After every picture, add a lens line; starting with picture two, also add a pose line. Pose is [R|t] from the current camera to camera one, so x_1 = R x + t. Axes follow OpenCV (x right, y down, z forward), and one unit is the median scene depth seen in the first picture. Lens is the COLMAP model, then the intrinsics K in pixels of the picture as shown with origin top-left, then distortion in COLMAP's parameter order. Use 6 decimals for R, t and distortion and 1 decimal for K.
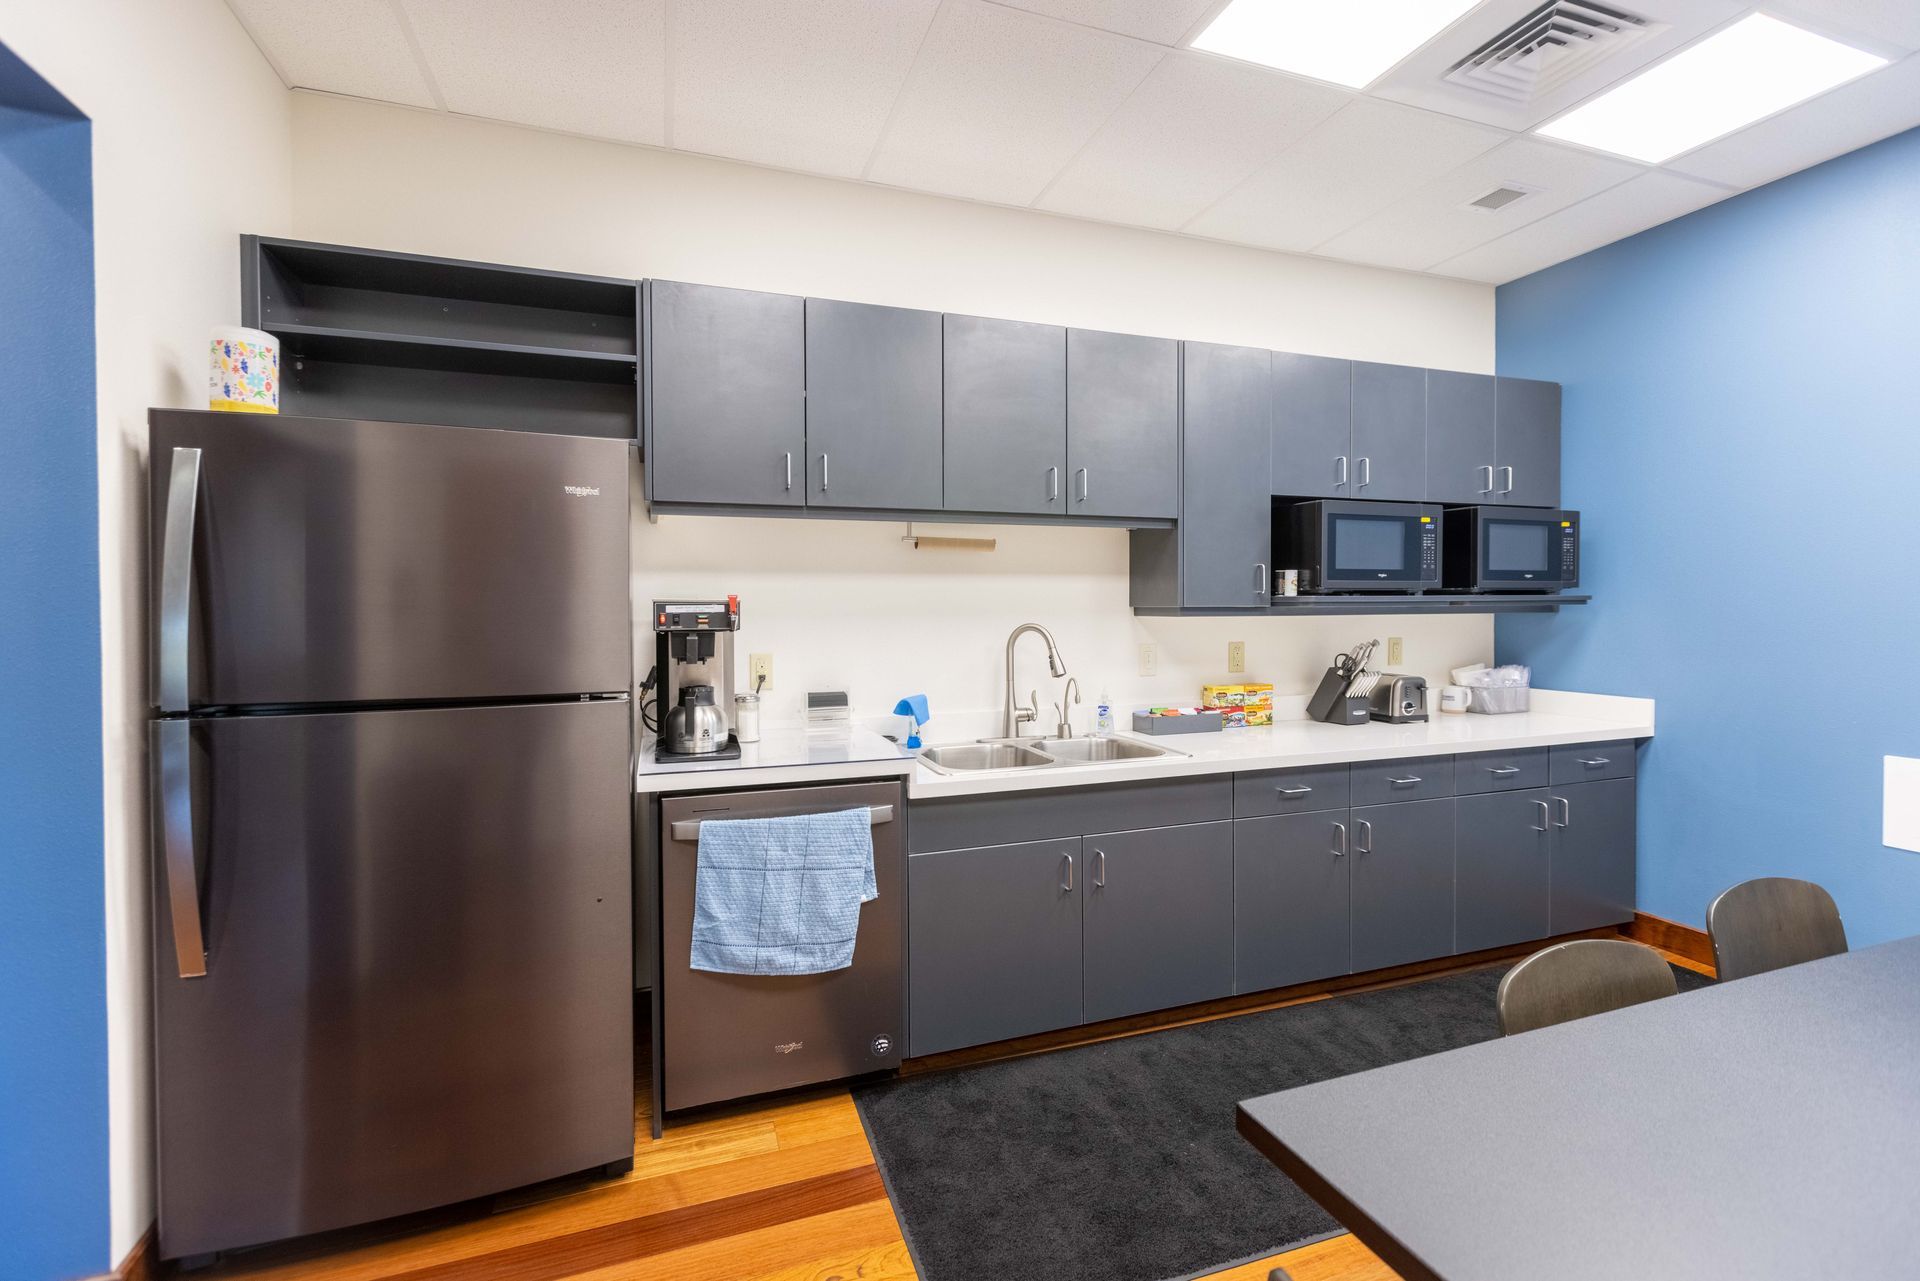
lens RADIAL K [[846.4, 0, 961.4], [0, 846.4, 627.6], [0, 0, 1]] dist [-0.004074, -0.000385]
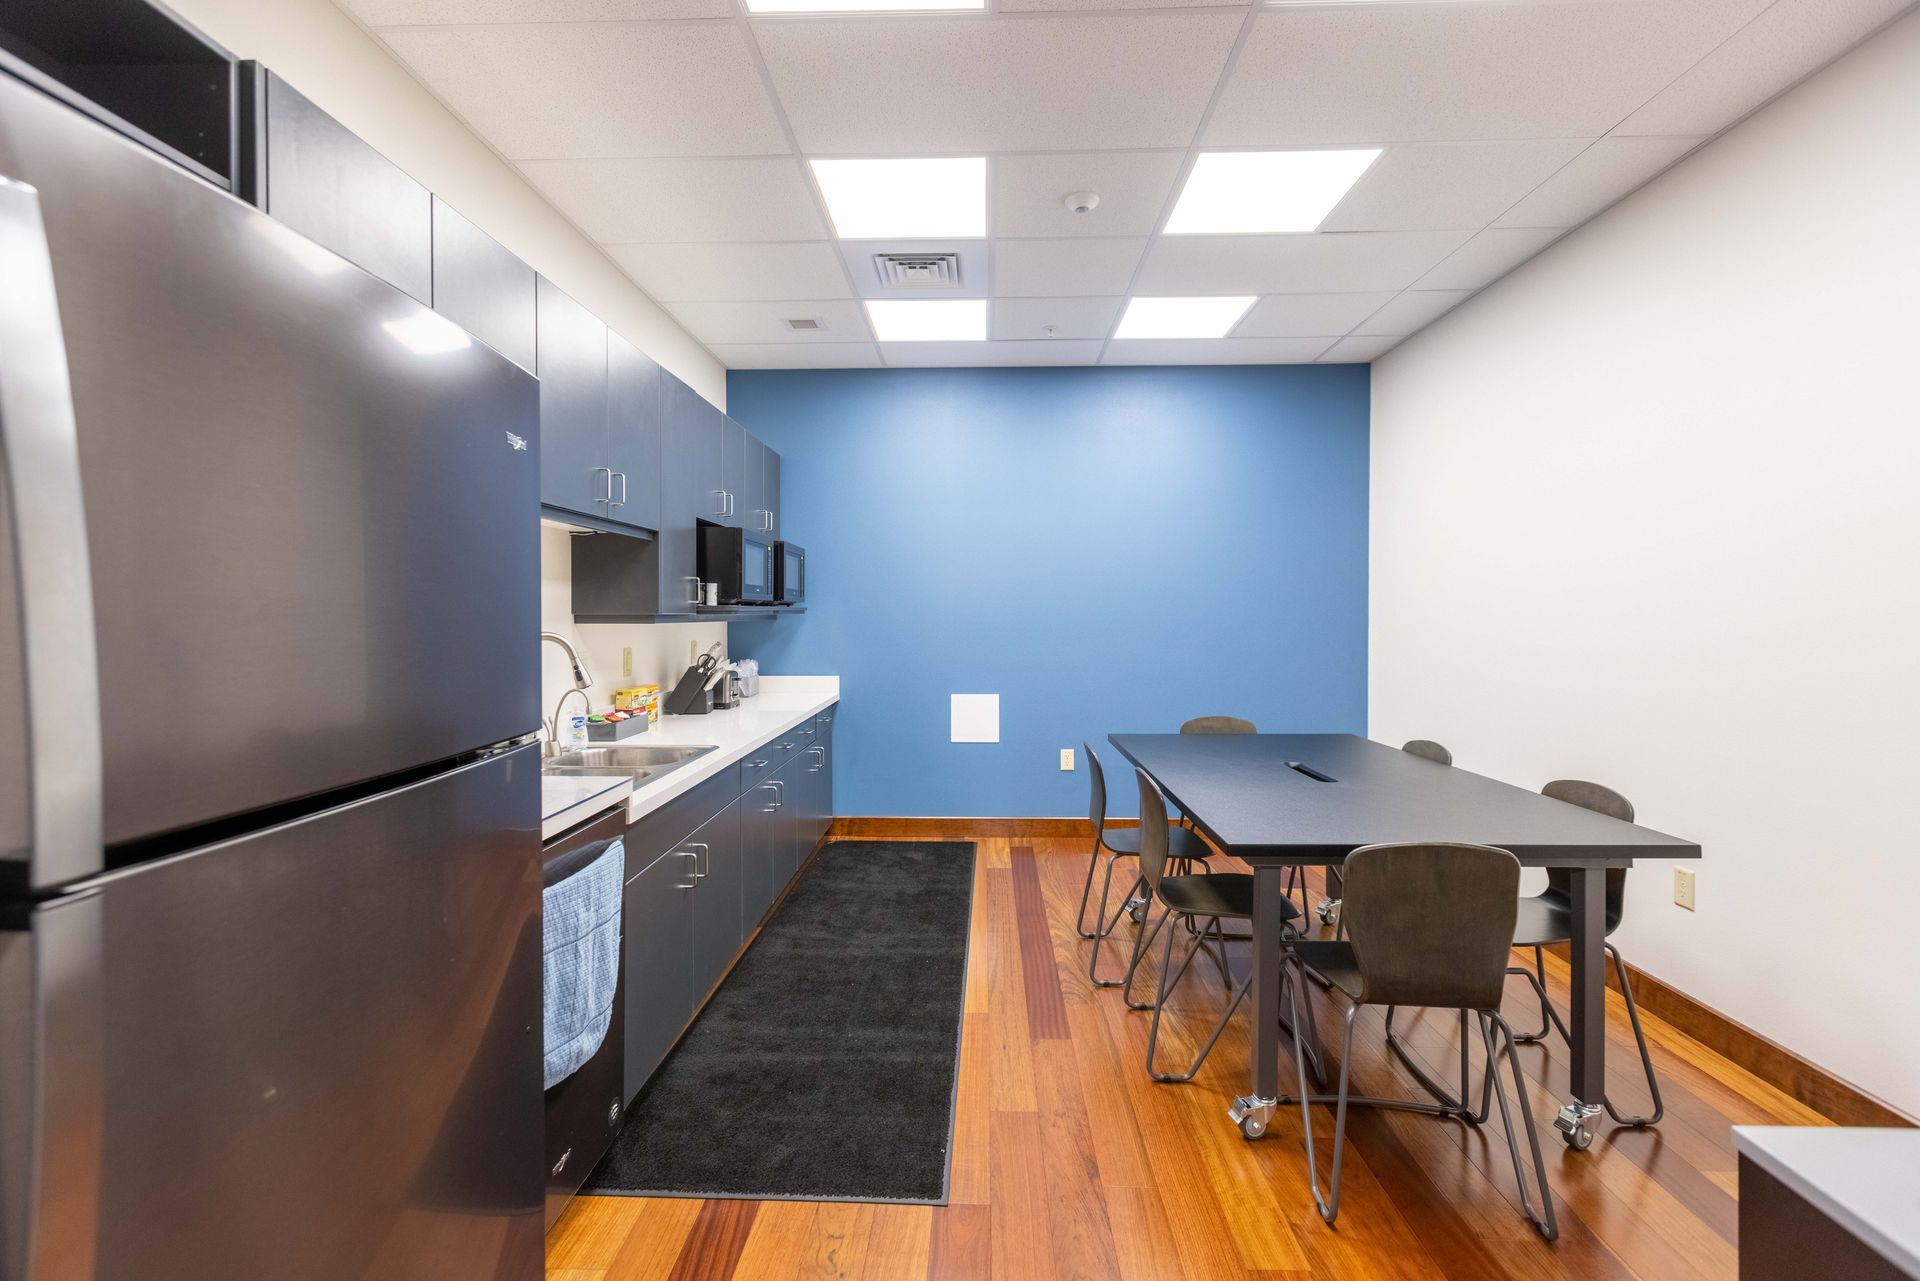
lens RADIAL K [[846.4, 0, 964.8], [0, 846.4, 629.0], [0, 0, 1]] dist [-0.004074, -0.000385]
pose [[0.358444, -0.012740, 0.933464, -0.582260], [0.023317, 0.999717, 0.004691, -0.001708], [-0.933260, 0.020084, 0.358639, 0.253110]]
